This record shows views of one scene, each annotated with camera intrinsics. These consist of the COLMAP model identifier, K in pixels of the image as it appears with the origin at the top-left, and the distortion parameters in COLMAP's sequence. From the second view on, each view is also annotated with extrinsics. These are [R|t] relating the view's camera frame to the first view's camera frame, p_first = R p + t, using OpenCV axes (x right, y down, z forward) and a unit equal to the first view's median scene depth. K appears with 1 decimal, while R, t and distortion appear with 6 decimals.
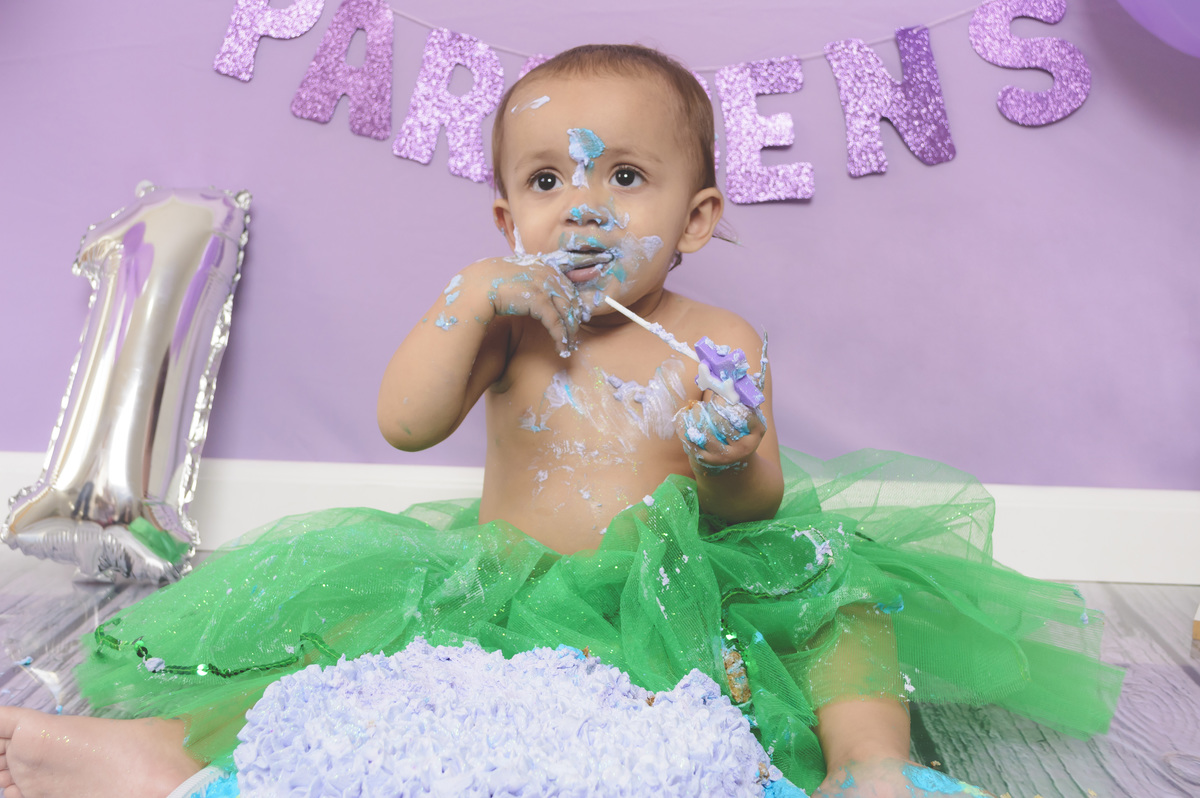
lens RADIAL K [[1584.1, 0, 599.0], [0, 1584.1, 412.4], [0, 0, 1]] dist [-0.025300, -0.017838]
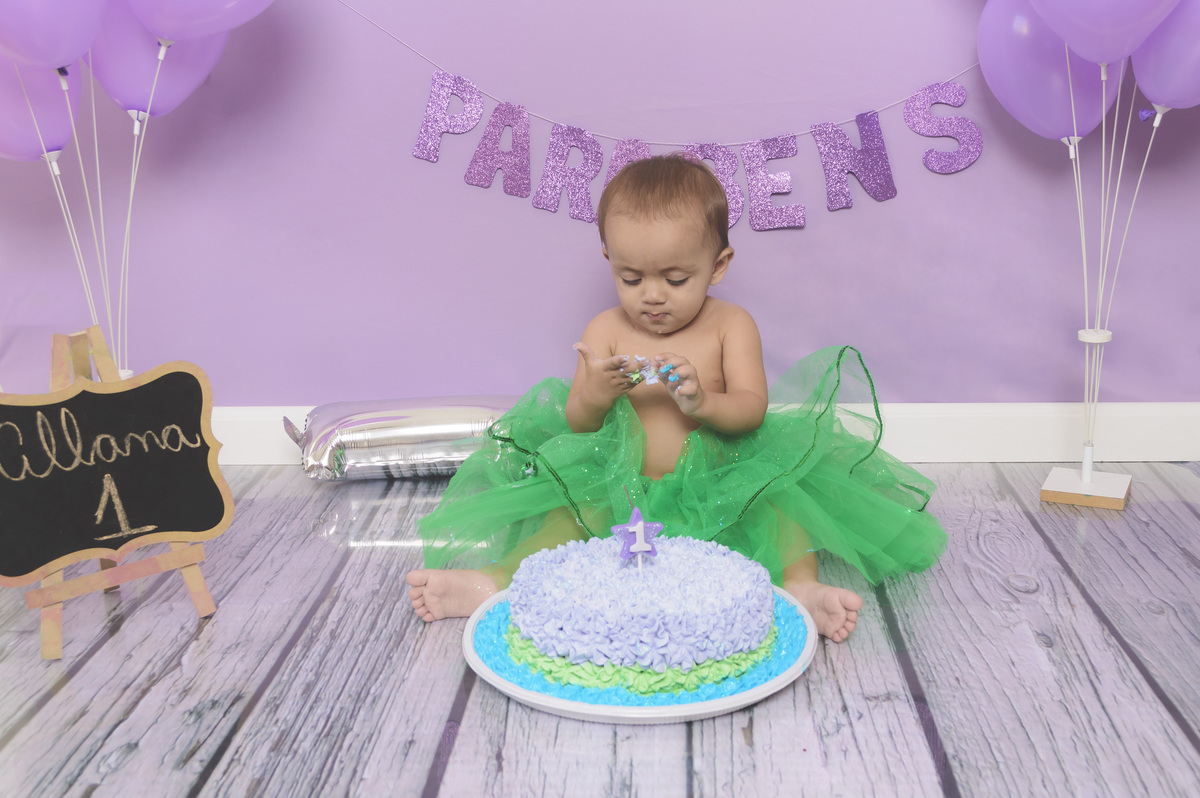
lens RADIAL K [[1397.1, 0, 640.4], [0, 1397.1, 435.9], [0, 0, 1]] dist [-0.062409, 0.001948]
pose [[0.999169, -0.040107, 0.007314, -0.048155], [0.038868, 0.991269, 0.125995, -0.116505], [-0.012303, -0.125606, 0.992004, -0.408217]]
